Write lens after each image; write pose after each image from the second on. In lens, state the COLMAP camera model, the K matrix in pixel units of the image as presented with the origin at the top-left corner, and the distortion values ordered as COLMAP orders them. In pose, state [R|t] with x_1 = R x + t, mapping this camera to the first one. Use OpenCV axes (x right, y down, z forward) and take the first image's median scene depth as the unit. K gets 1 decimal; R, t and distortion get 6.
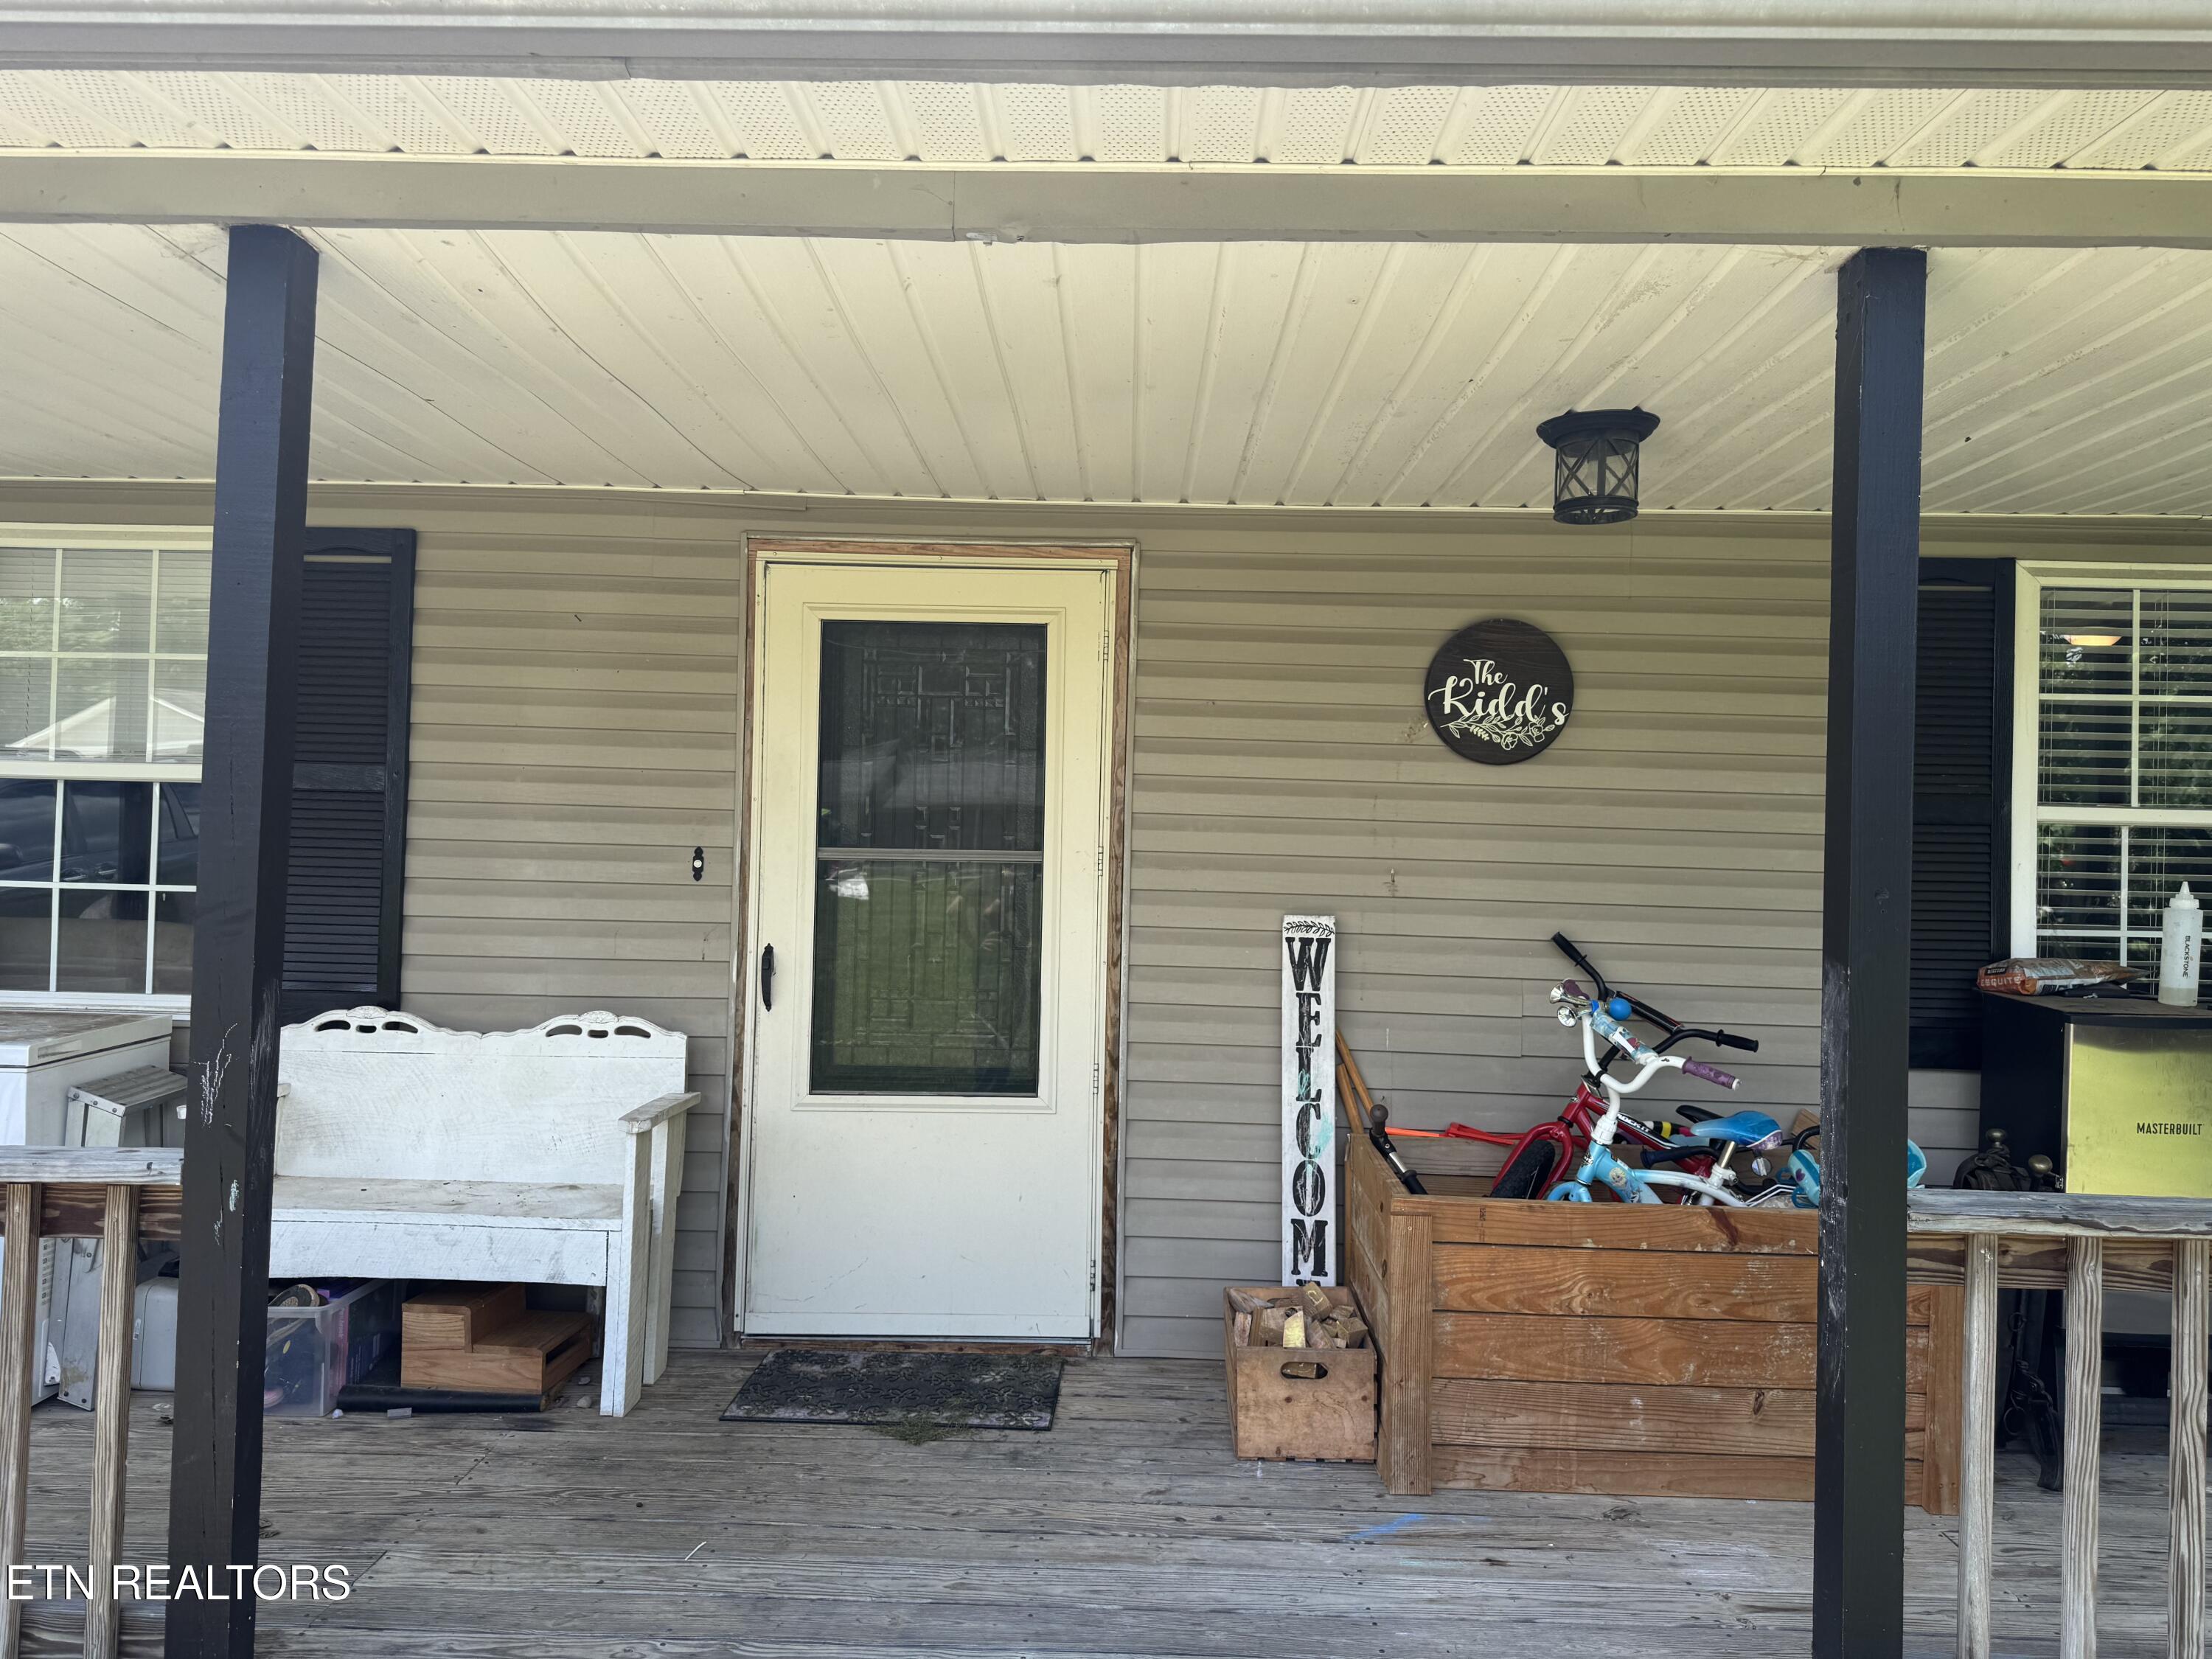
lens RADIAL K [[1512.0, 0, 1105.3], [0, 1512.0, 842.0], [0, 0, 1]] dist [0.099464, -0.132089]
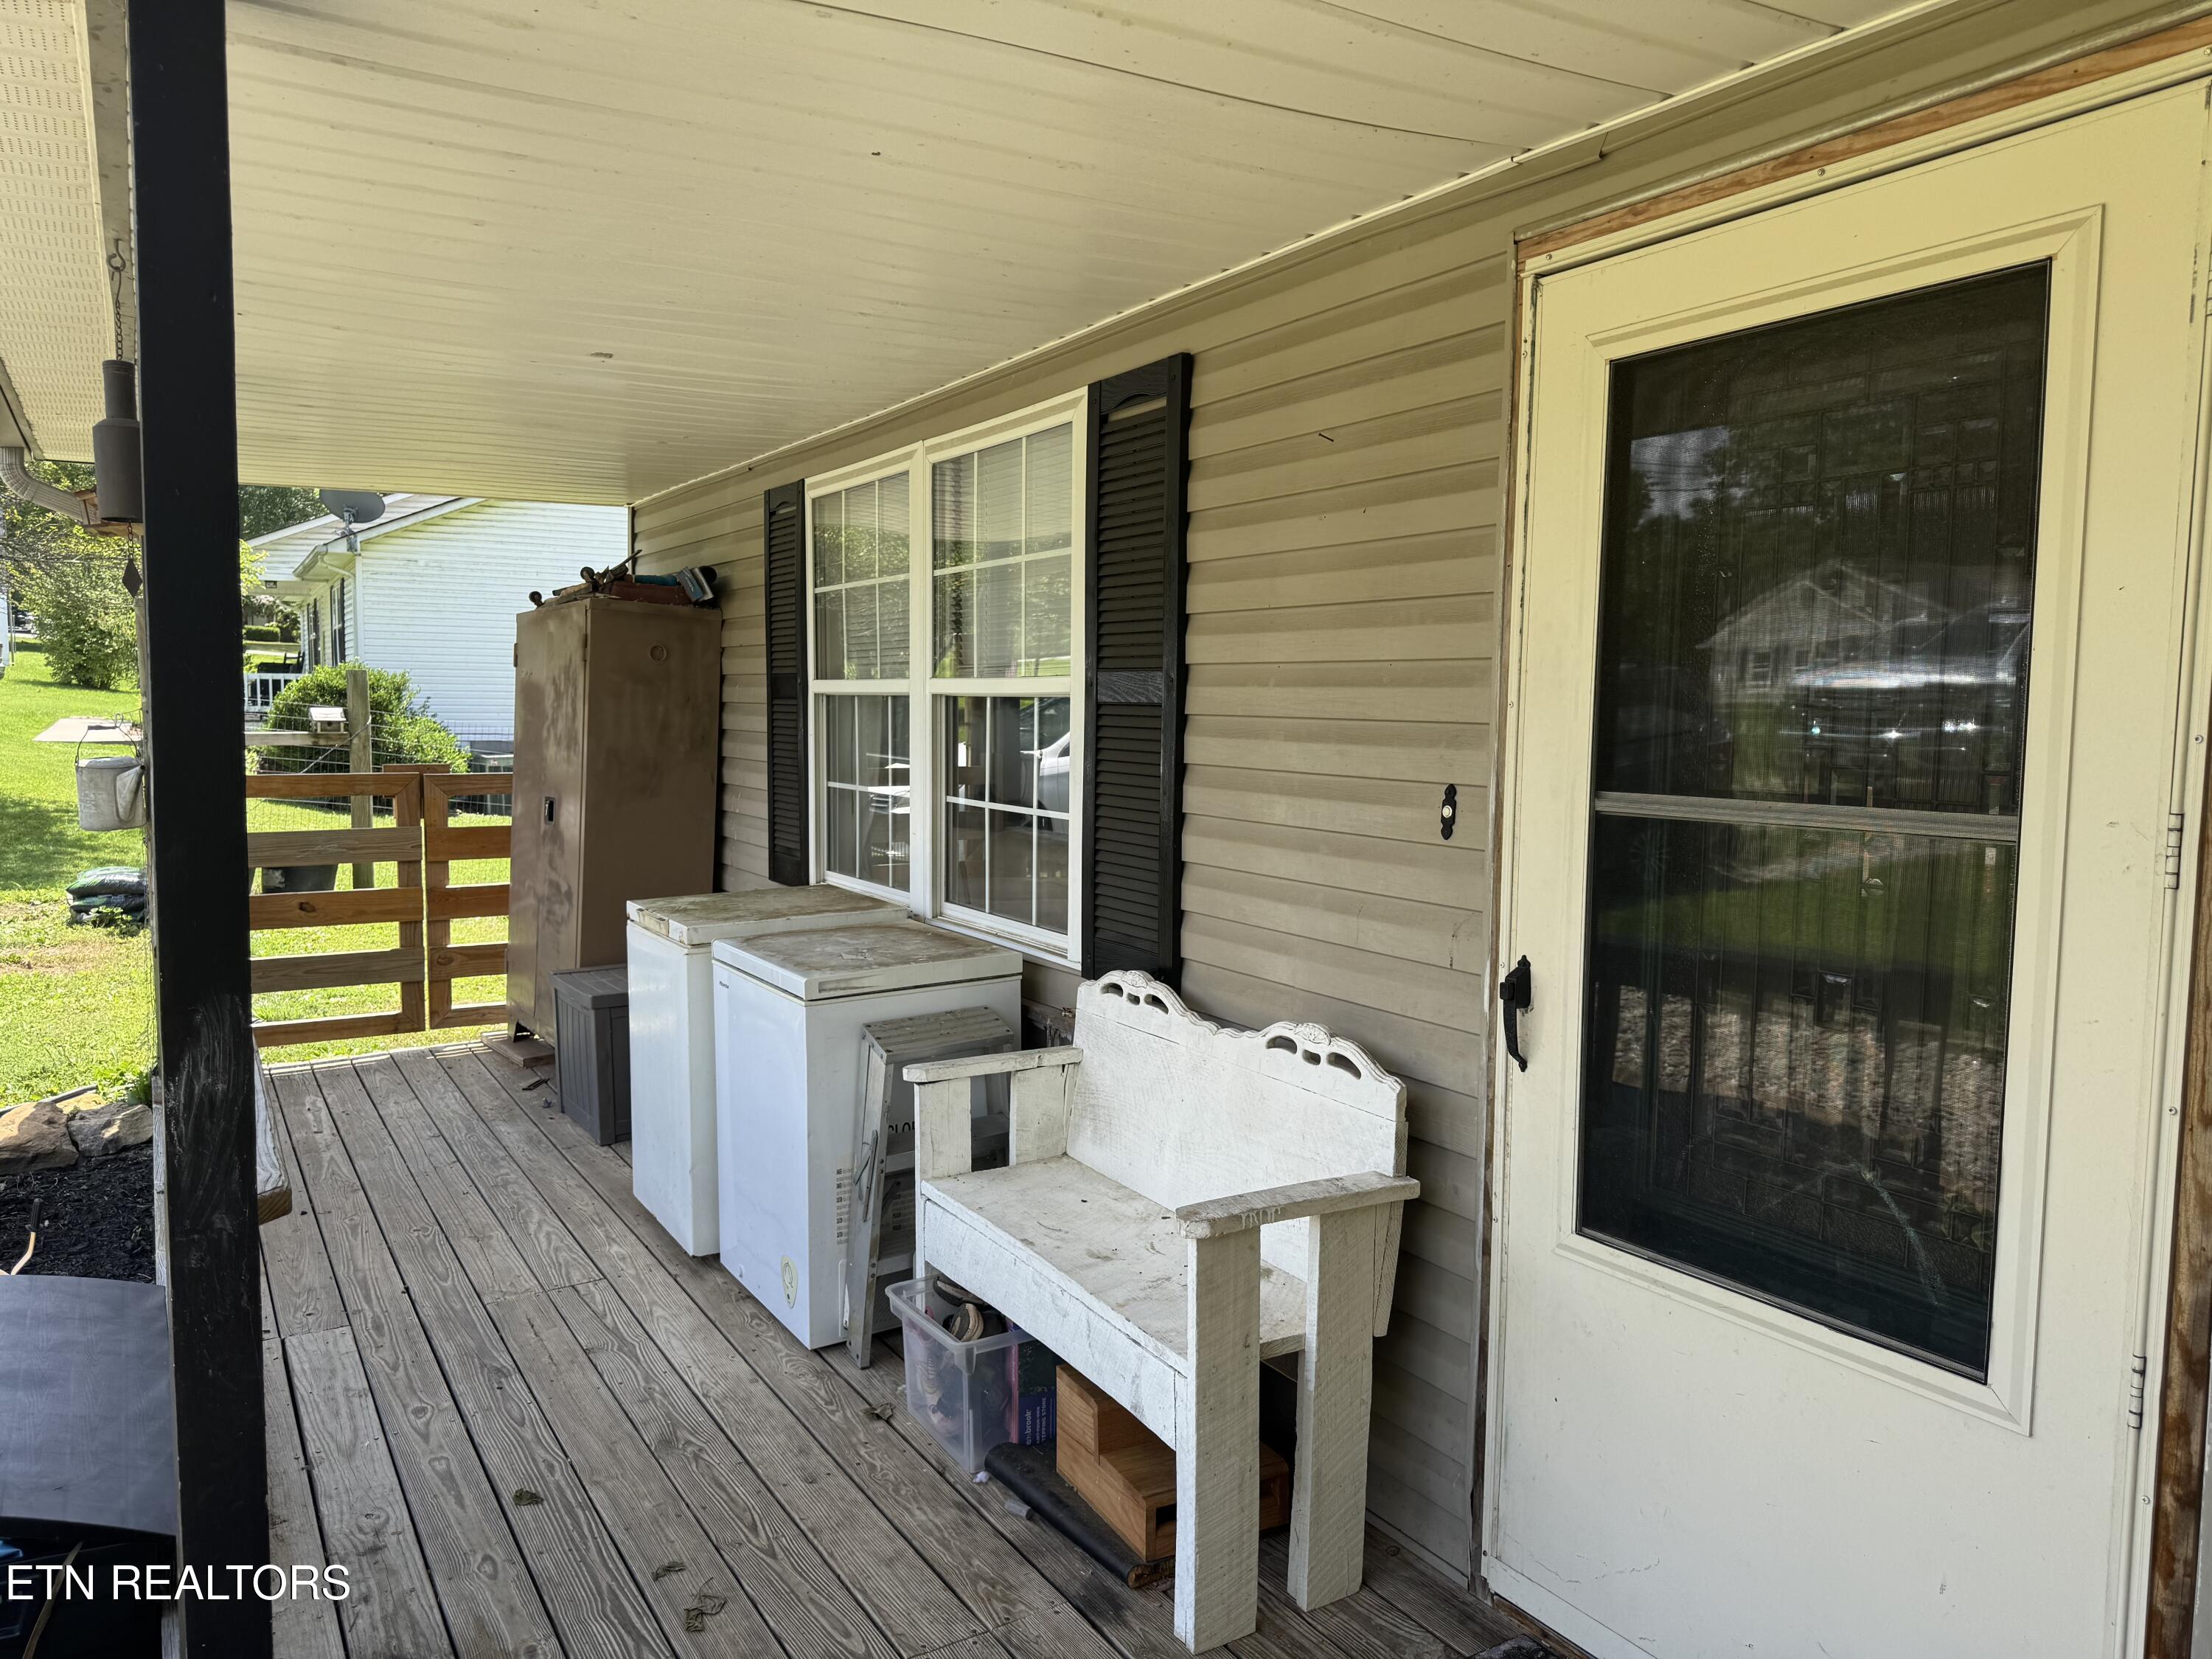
lens RADIAL K [[1512.0, 0, 1105.3], [0, 1512.0, 842.0], [0, 0, 1]] dist [0.099464, -0.132089]
pose [[0.559605, 0.057584, -0.826757, 0.165525], [-0.000612, 0.997612, 0.069070, -0.015968], [0.828760, -0.038146, 0.558303, 0.545973]]
